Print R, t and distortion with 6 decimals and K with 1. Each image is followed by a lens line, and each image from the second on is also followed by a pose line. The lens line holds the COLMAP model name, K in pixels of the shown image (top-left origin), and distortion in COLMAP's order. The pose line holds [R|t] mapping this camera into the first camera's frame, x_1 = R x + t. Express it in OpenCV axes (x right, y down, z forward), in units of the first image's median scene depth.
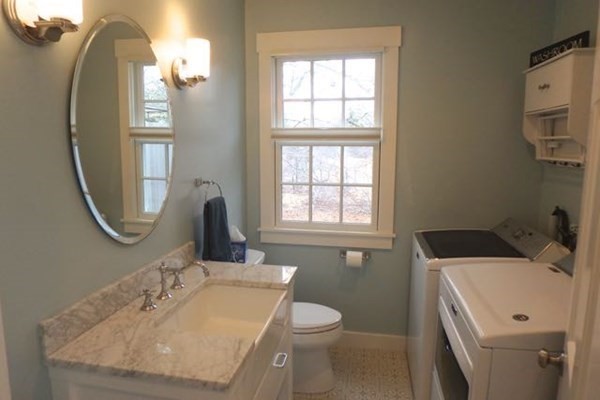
lens RADIAL K [[381.9, 0, 328.0], [0, 381.9, 195.6], [0, 0, 1]] dist [-0.034014, 0.022477]
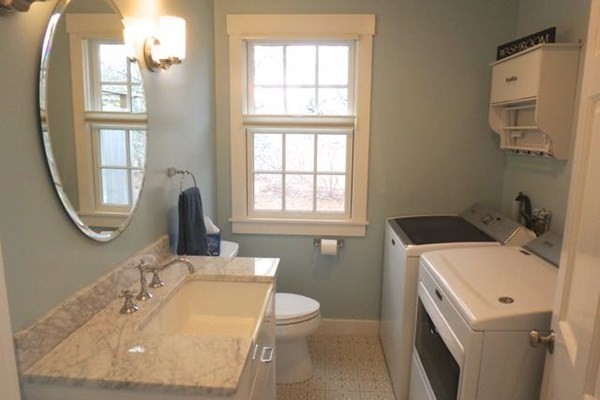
lens RADIAL K [[370.7, 0, 305.5], [0, 370.7, 190.1], [0, 0, 1]] dist [-0.033280, 0.011886]
pose [[0.991383, -0.012550, 0.130393, -0.134243], [0.008986, 0.999571, 0.027882, -0.012664], [-0.130687, -0.026470, 0.991070, 0.056359]]
